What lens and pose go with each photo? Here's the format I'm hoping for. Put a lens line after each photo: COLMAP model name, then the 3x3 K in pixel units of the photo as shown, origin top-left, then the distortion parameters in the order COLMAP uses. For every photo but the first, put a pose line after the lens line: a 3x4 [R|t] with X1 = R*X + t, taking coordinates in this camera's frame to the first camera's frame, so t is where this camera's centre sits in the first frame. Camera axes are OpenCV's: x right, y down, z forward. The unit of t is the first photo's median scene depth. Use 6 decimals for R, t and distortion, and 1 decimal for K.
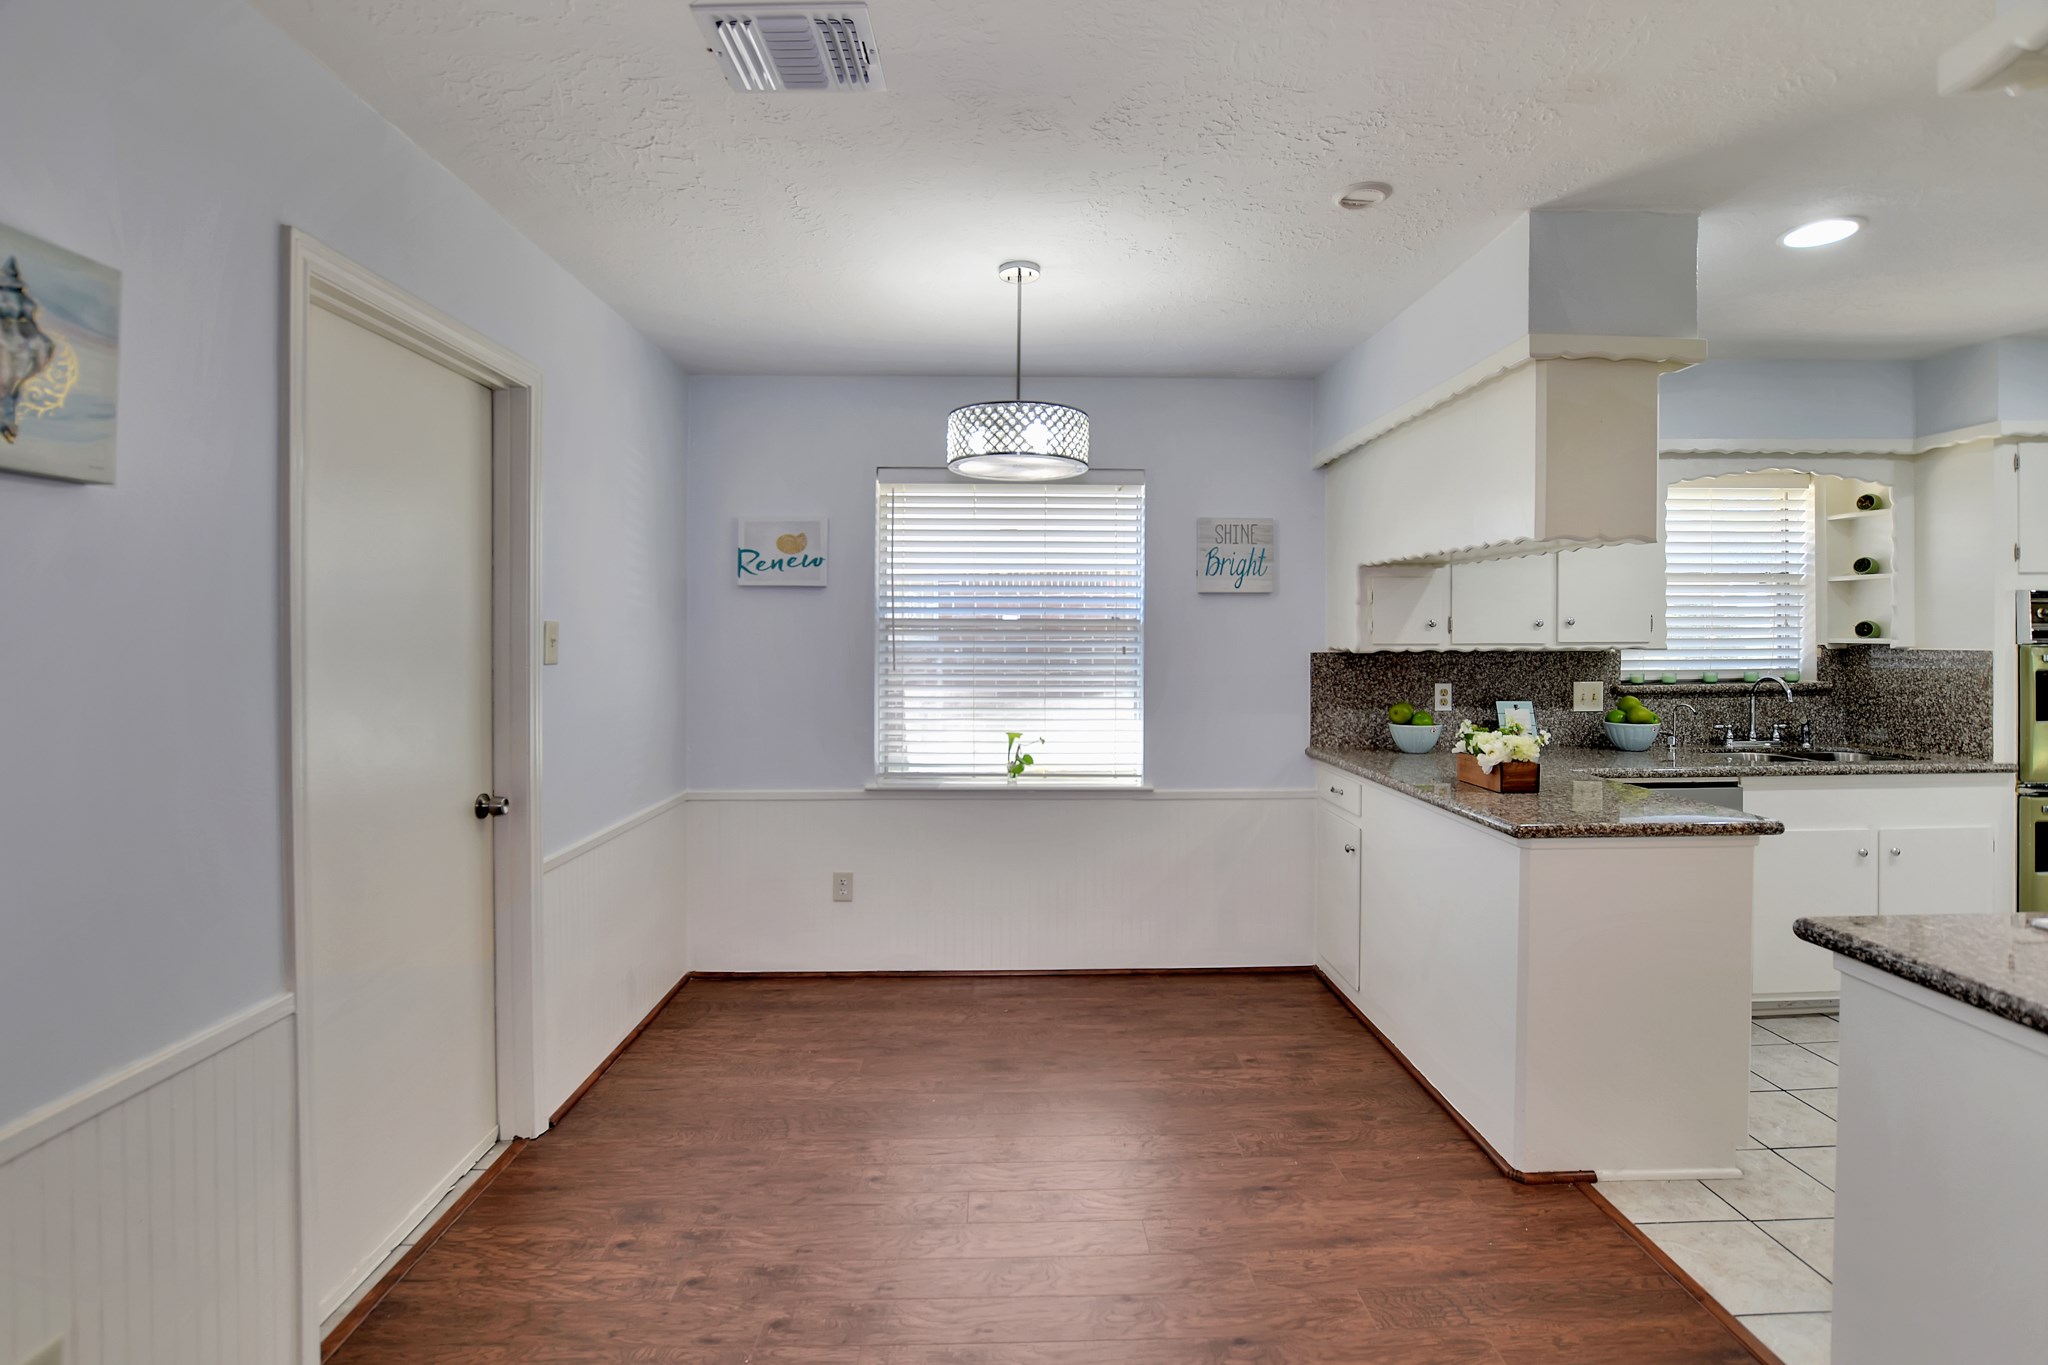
lens RADIAL K [[931.8, 0, 1025.6], [0, 931.8, 632.8], [0, 0, 1]] dist [-0.025440, 0.000706]
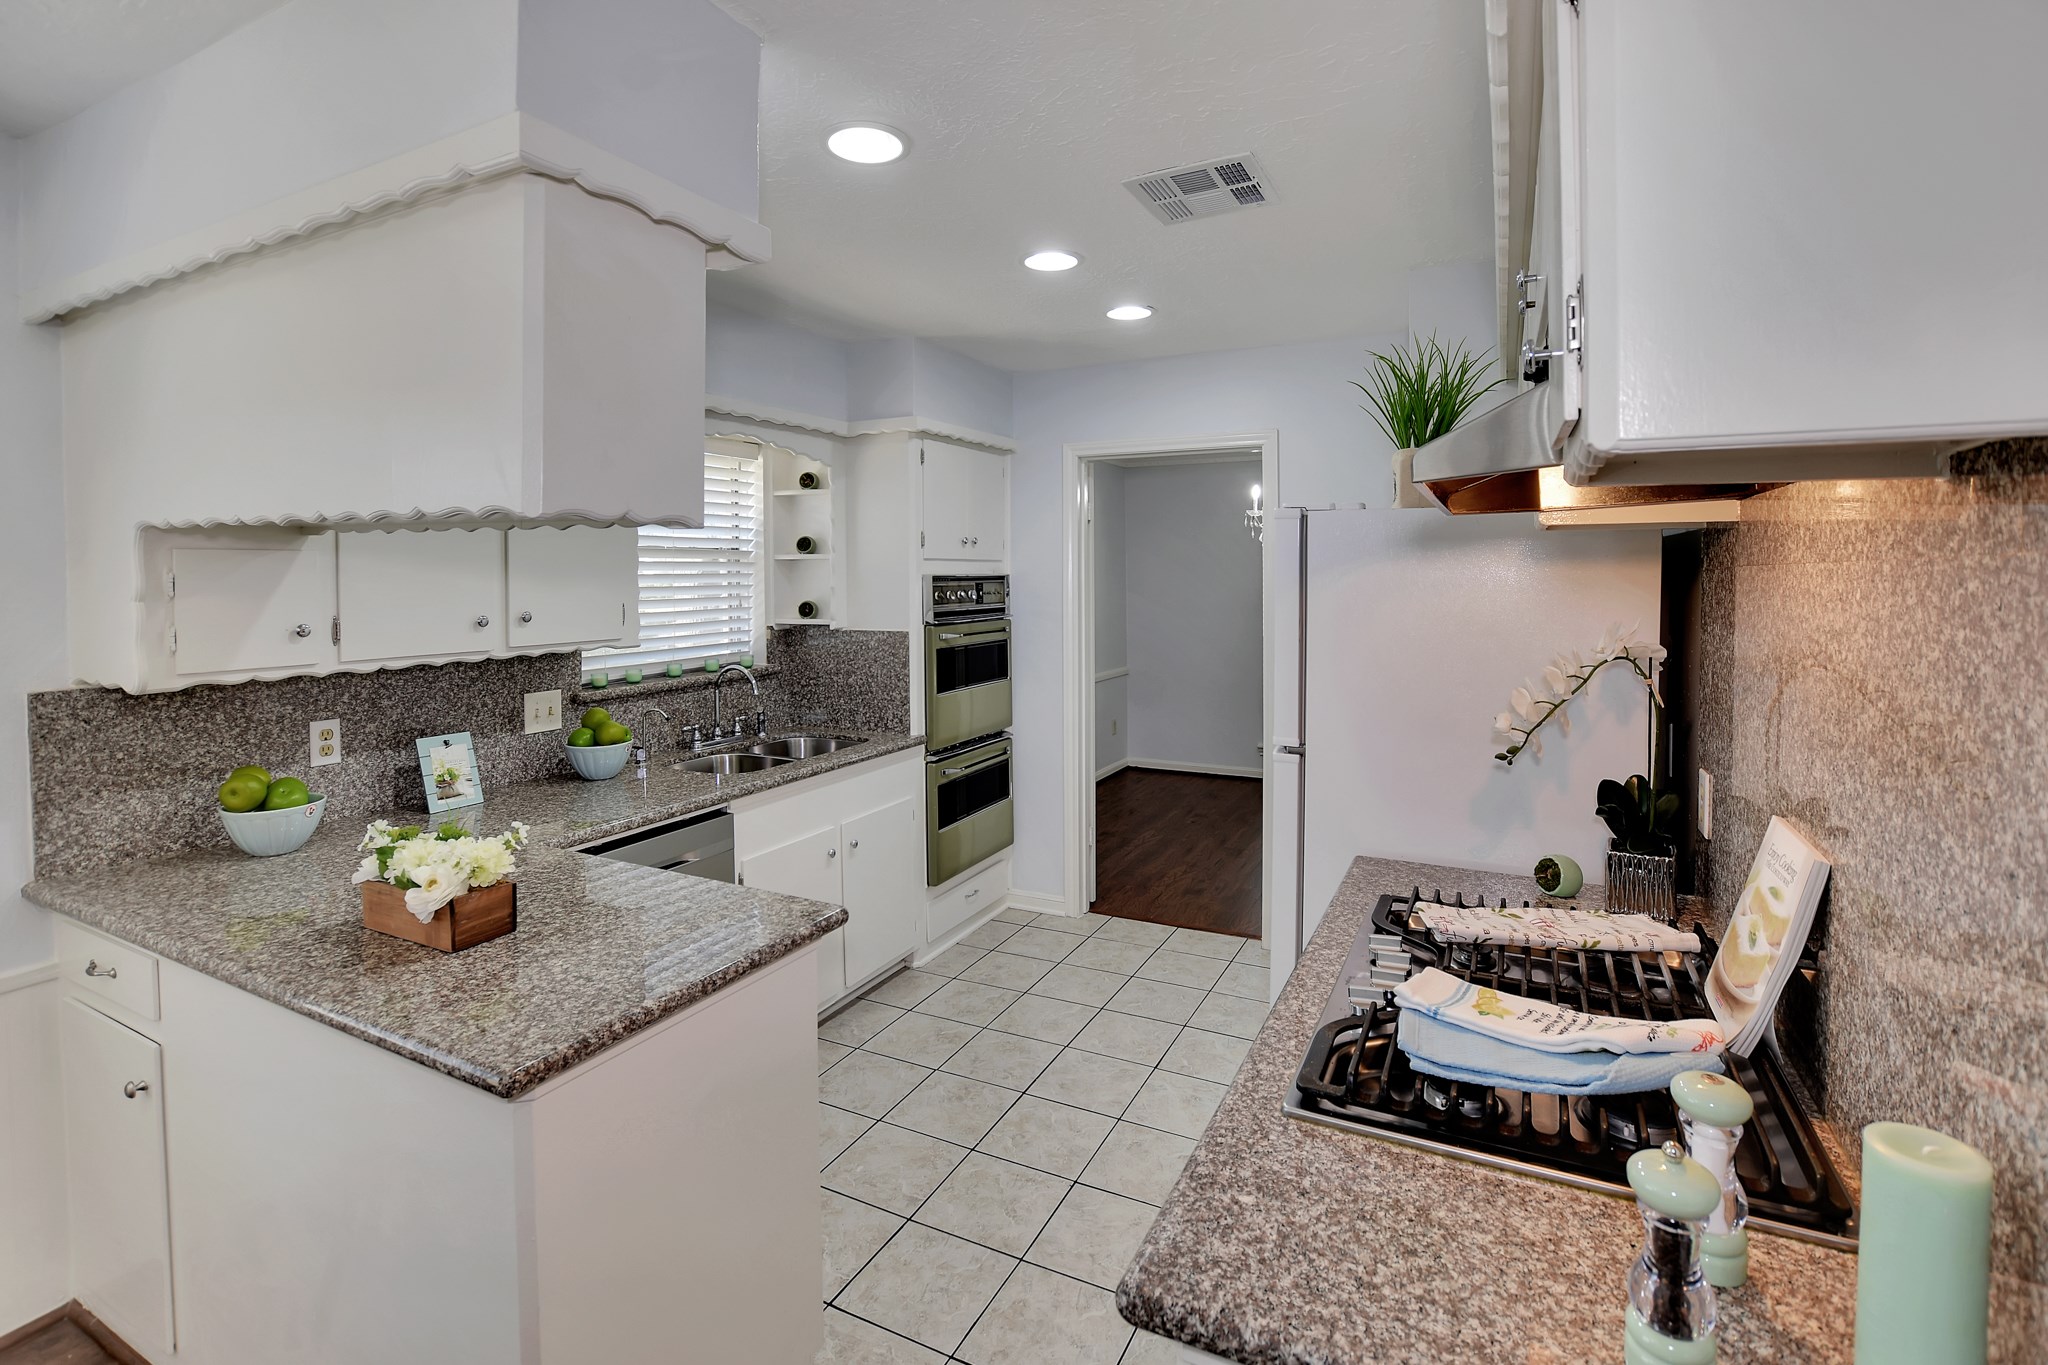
lens RADIAL K [[954.3, 0, 1022.7], [0, 954.3, 600.0], [0, 0, 1]] dist [-0.025129, 0.000811]
pose [[0.479839, -0.023853, 0.877032, 0.135441], [0.002592, 0.999665, 0.025770, -0.041943], [-0.877353, -0.010092, 0.479740, 0.314412]]
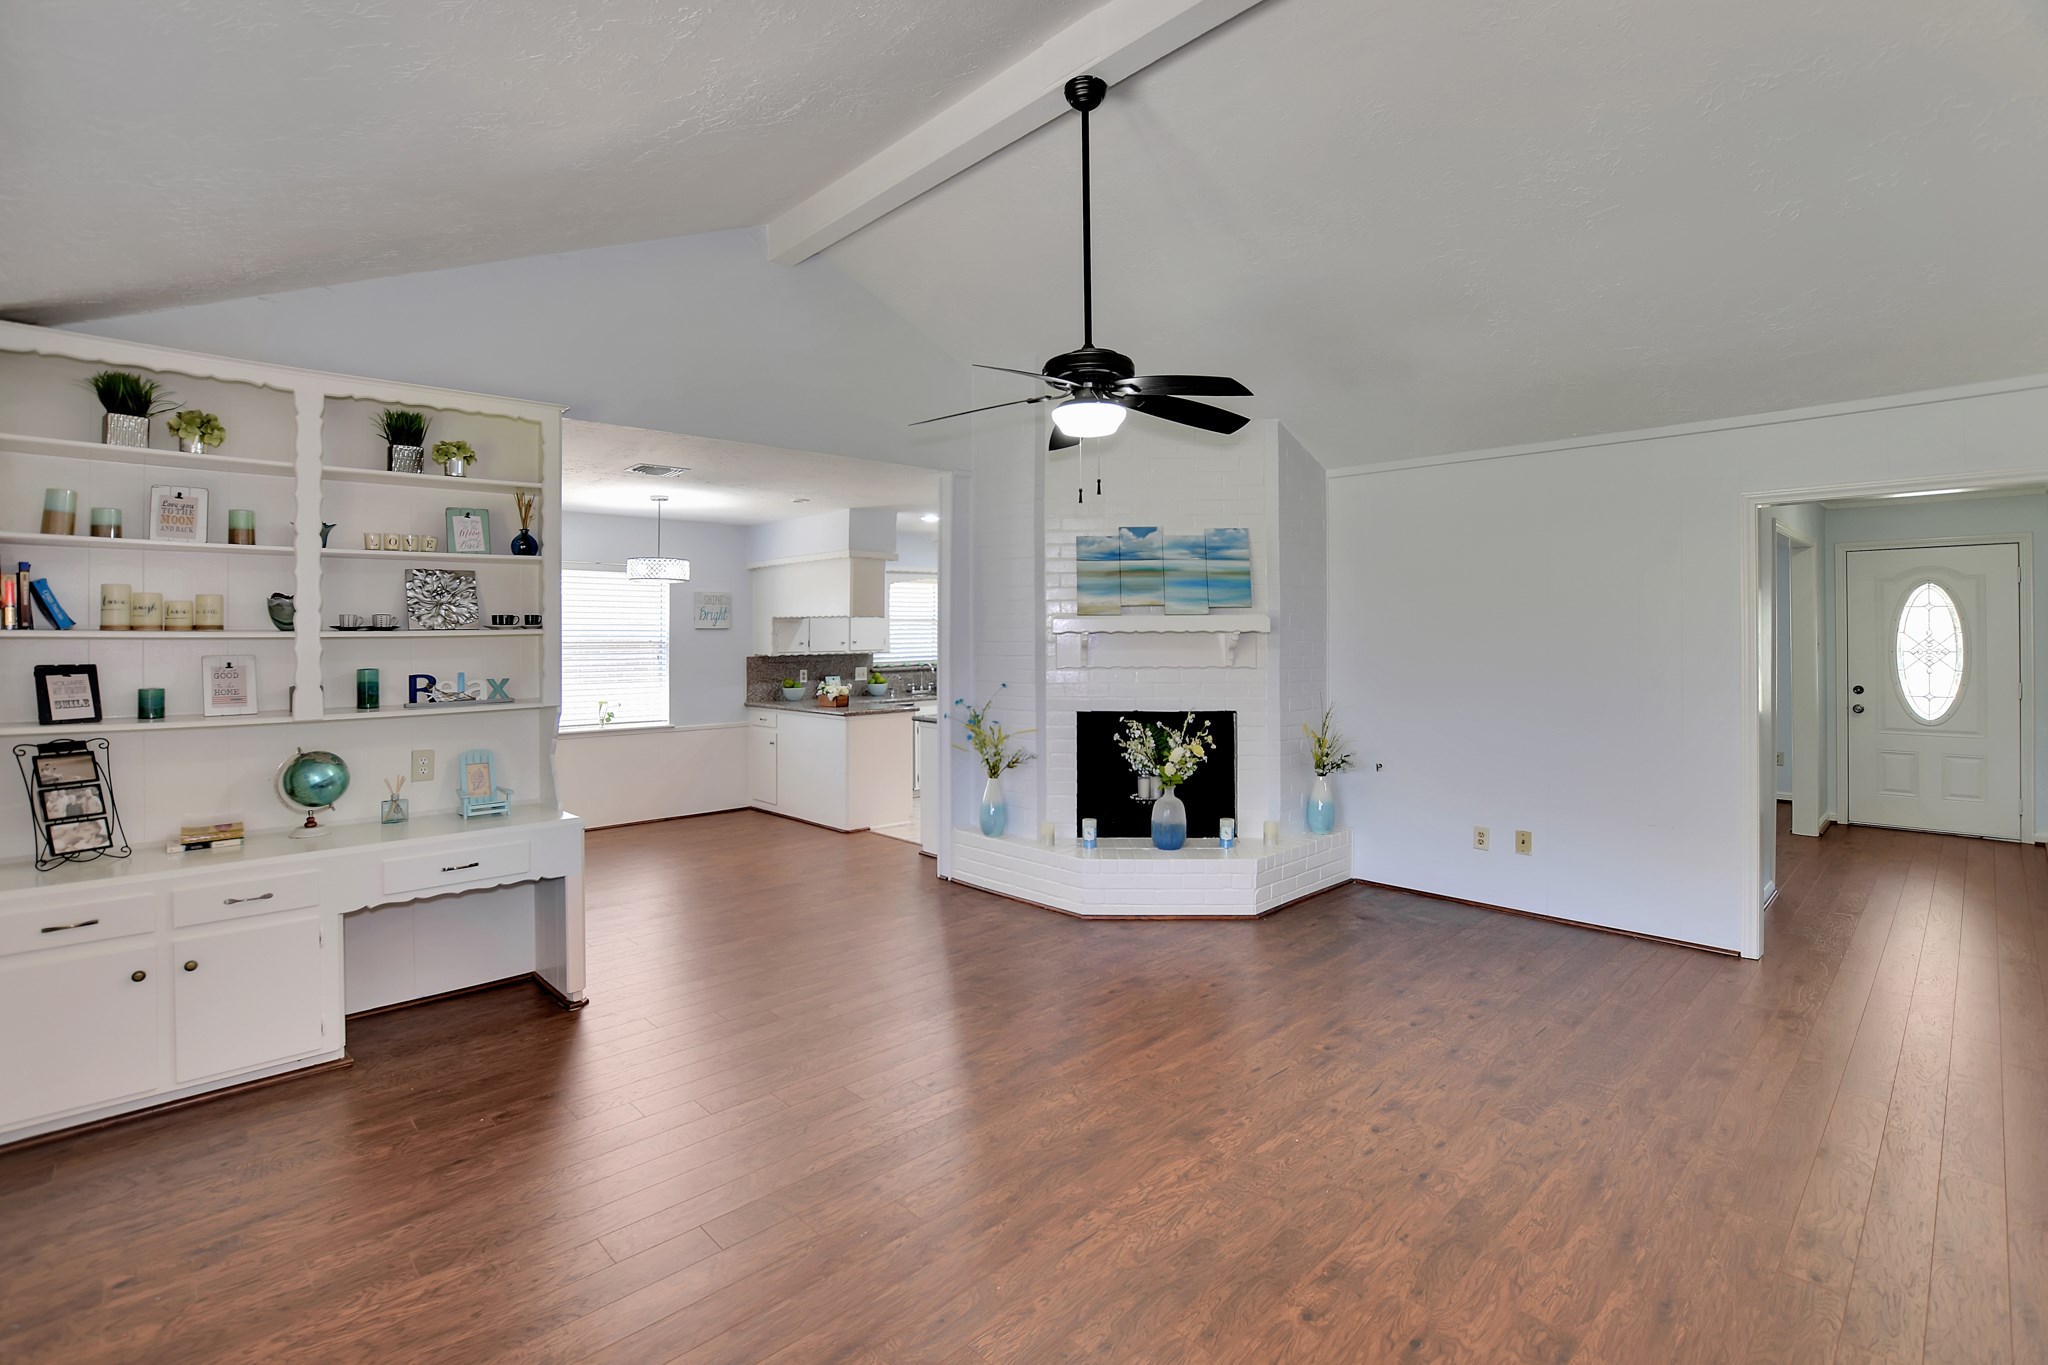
lens RADIAL K [[931.8, 0, 1025.6], [0, 931.8, 632.8], [0, 0, 1]] dist [-0.025440, 0.000706]
pose [[0.738716, -0.002320, 0.674012, -0.679108], [0.004970, 0.999986, -0.002005, -0.027134], [-0.673998, 0.004831, 0.738717, -1.032185]]
